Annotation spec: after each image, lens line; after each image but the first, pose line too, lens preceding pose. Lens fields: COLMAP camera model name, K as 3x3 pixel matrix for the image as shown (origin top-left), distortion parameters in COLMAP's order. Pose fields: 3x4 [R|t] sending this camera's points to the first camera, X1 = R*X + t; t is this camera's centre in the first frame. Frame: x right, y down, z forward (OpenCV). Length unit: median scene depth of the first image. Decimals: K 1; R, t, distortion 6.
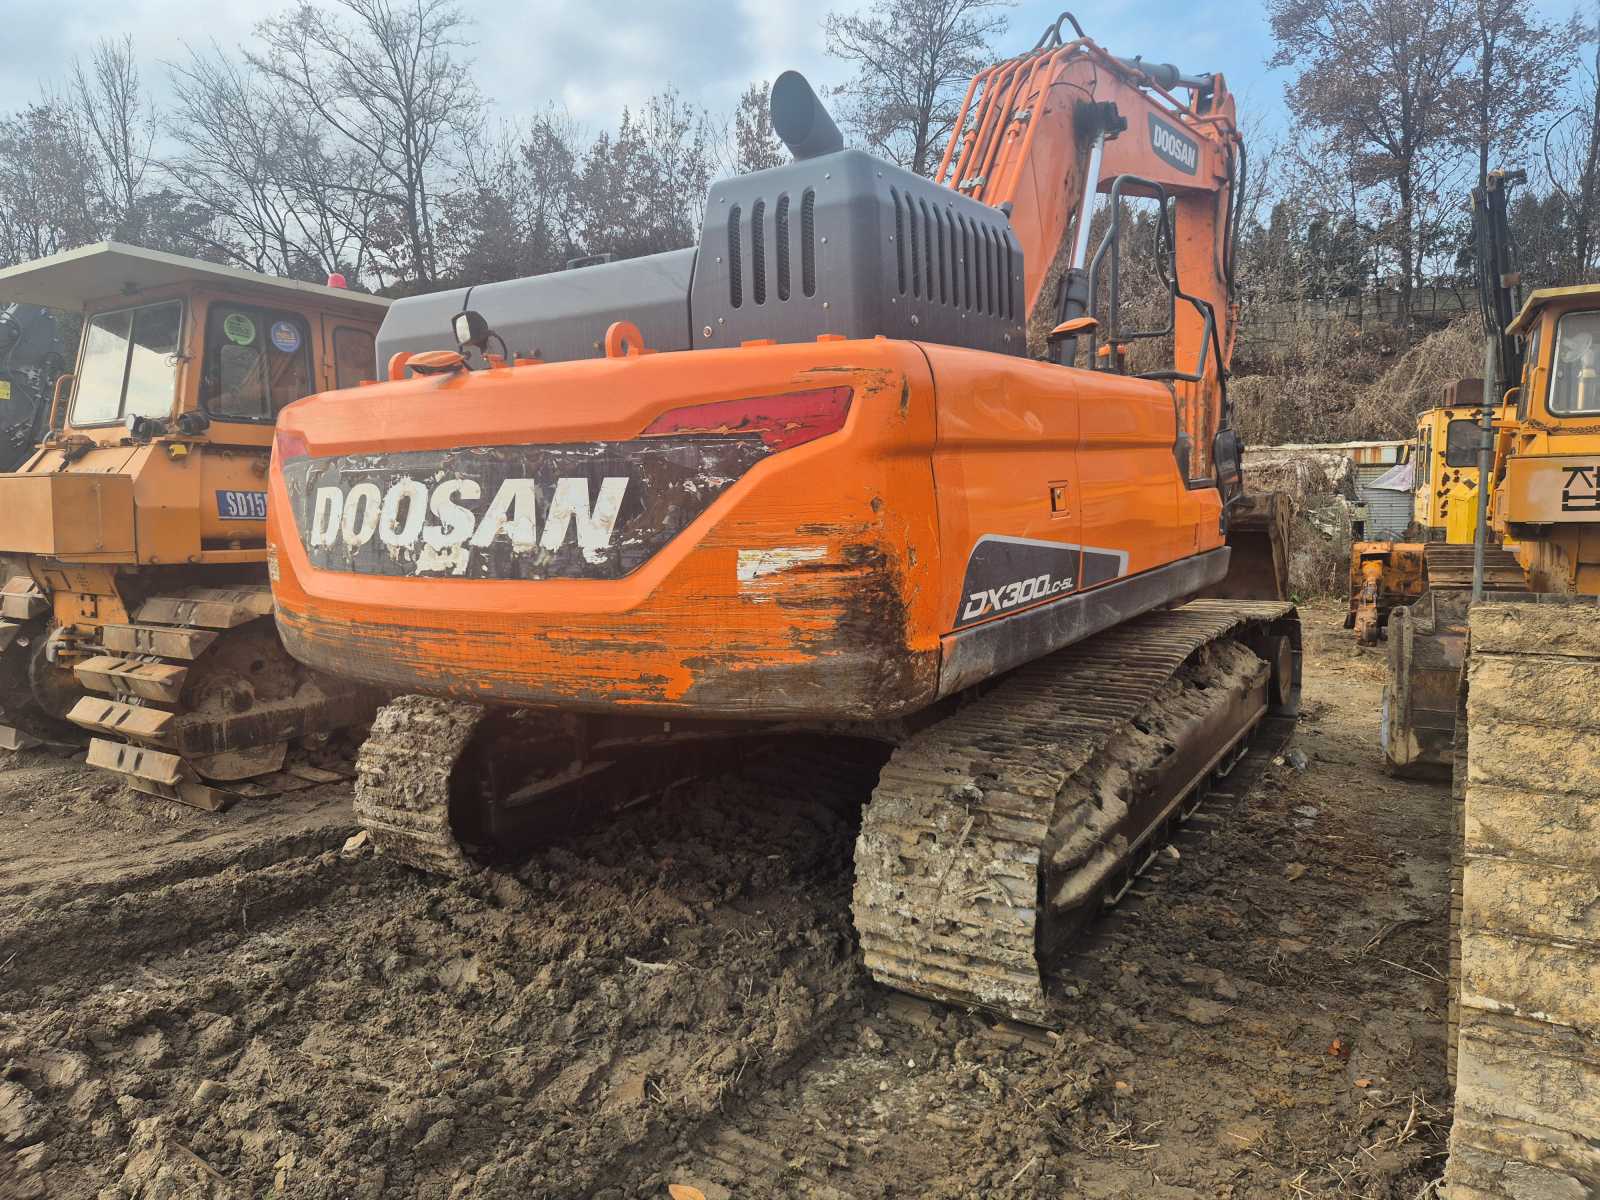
lens RADIAL K [[1098.2, 0, 800.0], [0, 1098.2, 600.0], [0, 0, 1]] dist [0.041013, -0.047541]
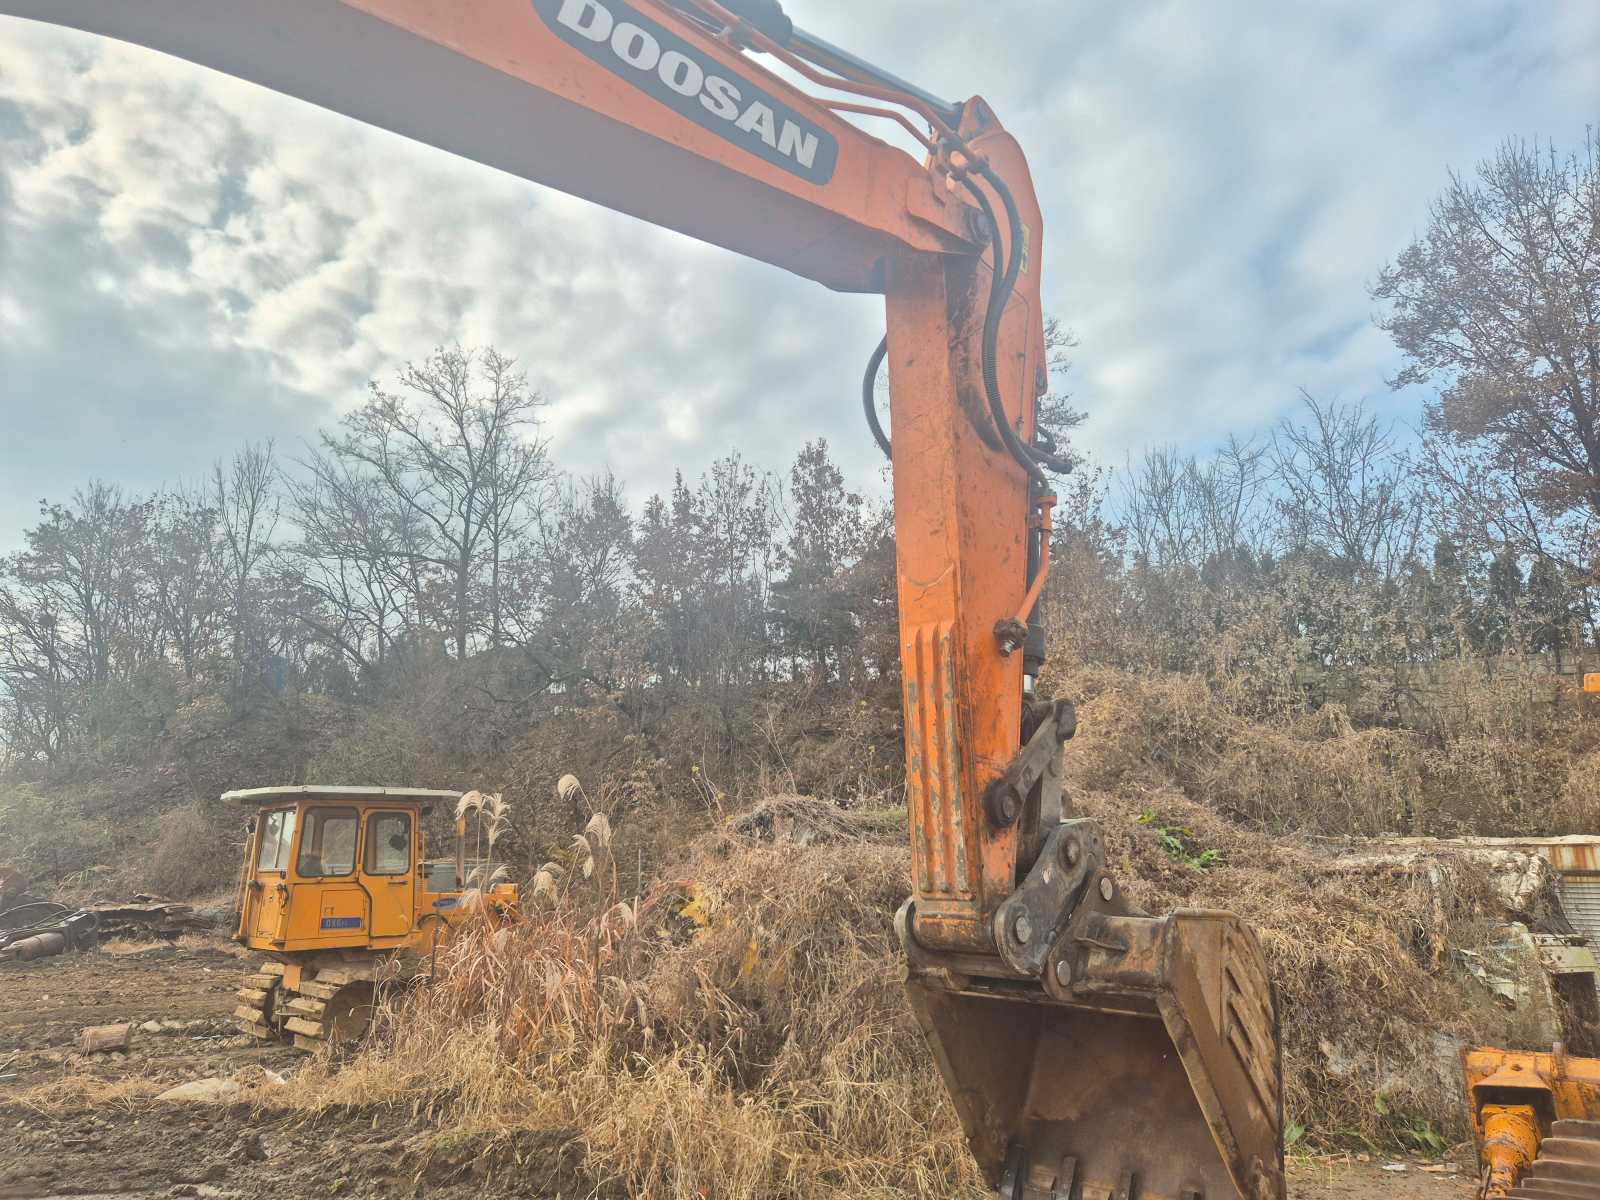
lens RADIAL K [[1049.5, 0, 802.3], [0, 1049.5, 586.1], [0, 0, 1]] dist [0.023988, -0.032495]
pose [[0.976635, -0.022168, -0.213757, 0.235110], [-0.057294, 0.931807, -0.358405, -0.039550], [0.207125, 0.362278, 0.908765, 0.356483]]
